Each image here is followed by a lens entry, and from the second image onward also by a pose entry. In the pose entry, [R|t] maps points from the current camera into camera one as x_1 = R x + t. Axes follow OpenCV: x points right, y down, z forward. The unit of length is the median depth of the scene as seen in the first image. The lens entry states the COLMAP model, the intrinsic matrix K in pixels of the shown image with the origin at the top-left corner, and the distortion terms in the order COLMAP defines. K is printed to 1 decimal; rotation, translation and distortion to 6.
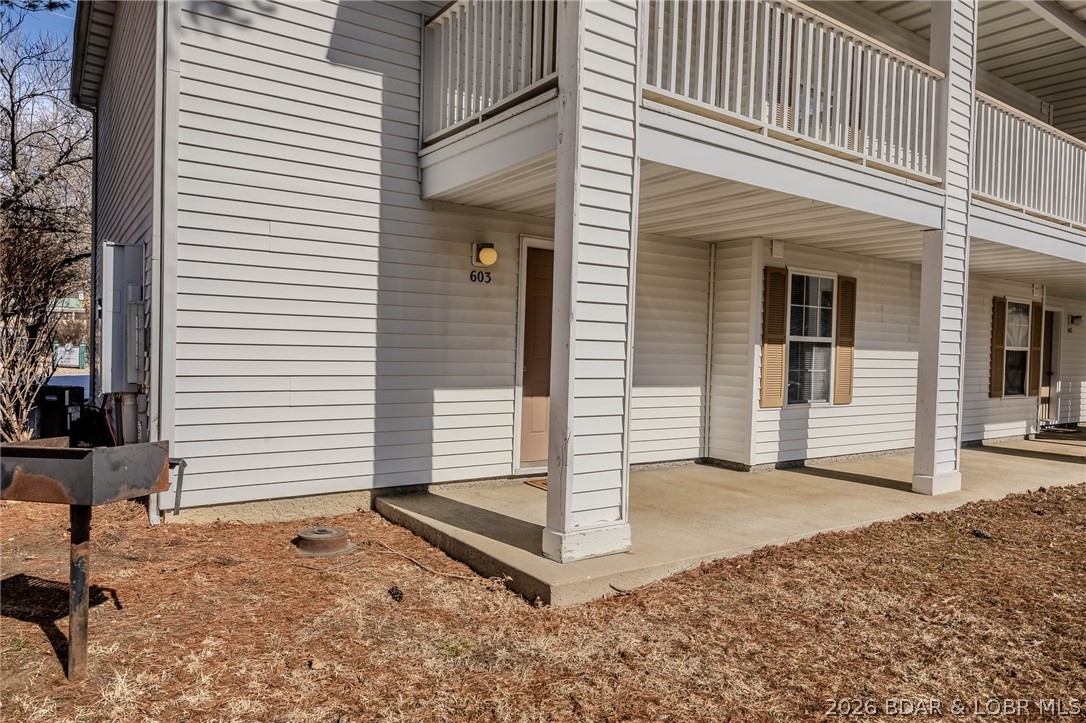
lens RADIAL K [[716.9, 0, 545.4], [0, 716.9, 363.5], [0, 0, 1]] dist [-0.020159, -0.000773]
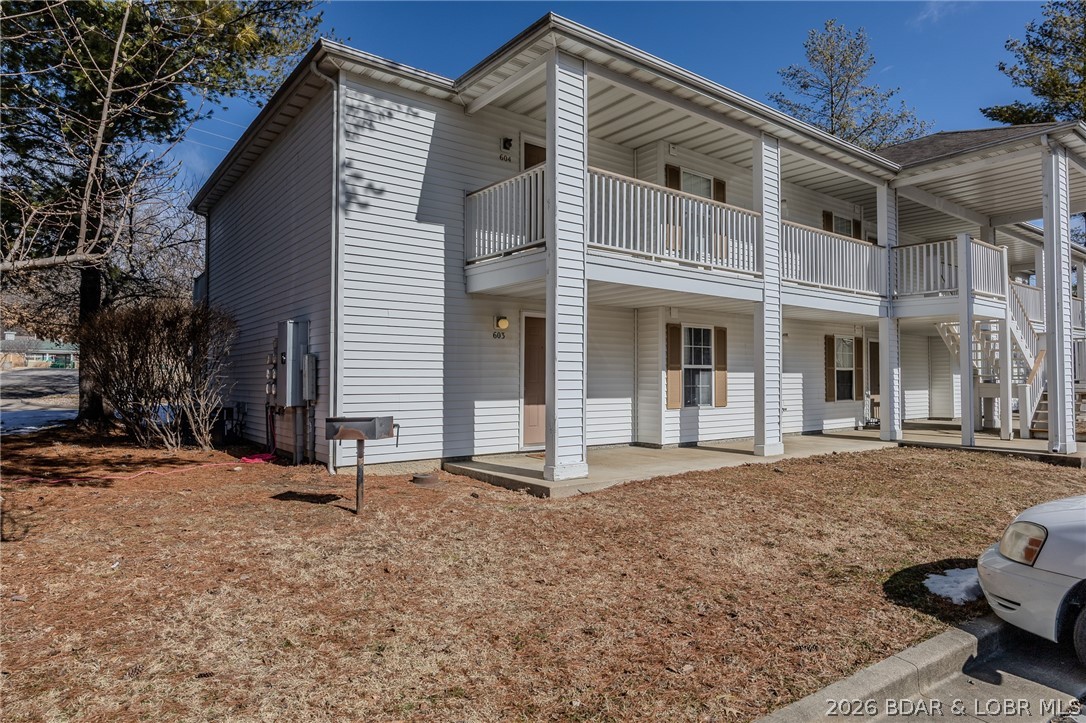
lens RADIAL K [[645.5, 0, 540.7], [0, 645.5, 351.2], [0, 0, 1]] dist [-0.084772, -0.000444]
pose [[0.998940, -0.021749, 0.040578, -0.054773], [0.024239, 0.997787, -0.061914, 0.016529], [-0.039142, 0.062832, 0.997256, -0.569437]]
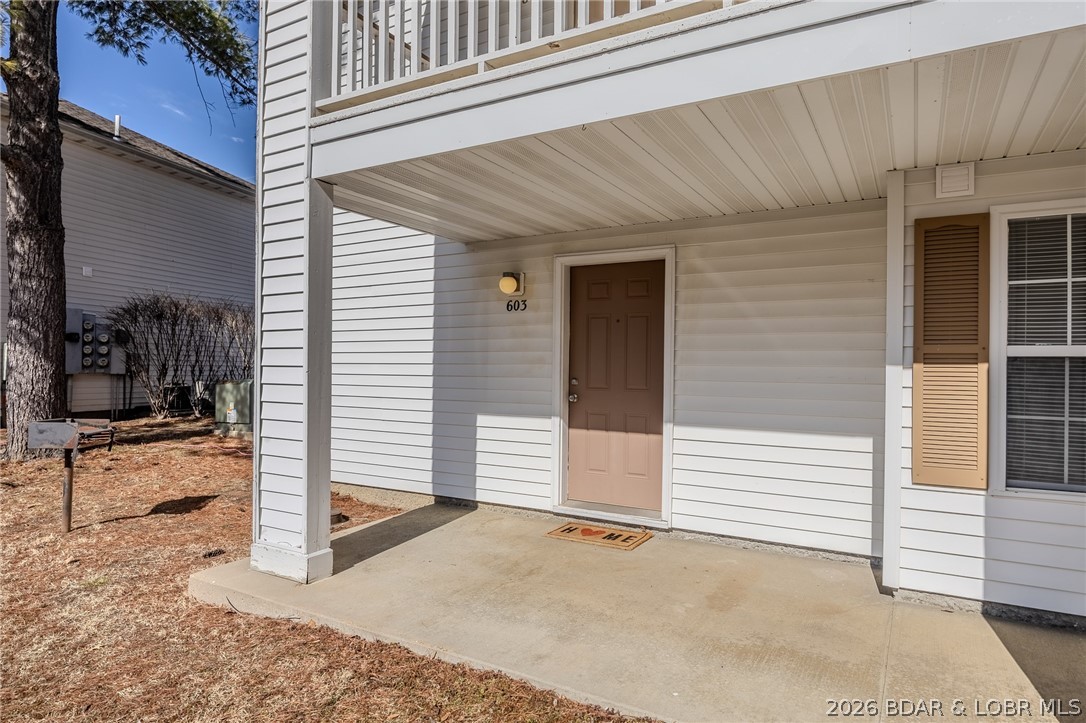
lens RADIAL K [[642.5, 0, 542.0], [0, 642.5, 365.6], [0, 0, 1]] dist [-0.009472, -0.001522]
pose [[0.423175, -0.023718, -0.905737, 0.764939], [-0.018633, 0.999218, -0.034872, -0.005492], [0.905856, 0.031634, 0.422403, 0.671264]]
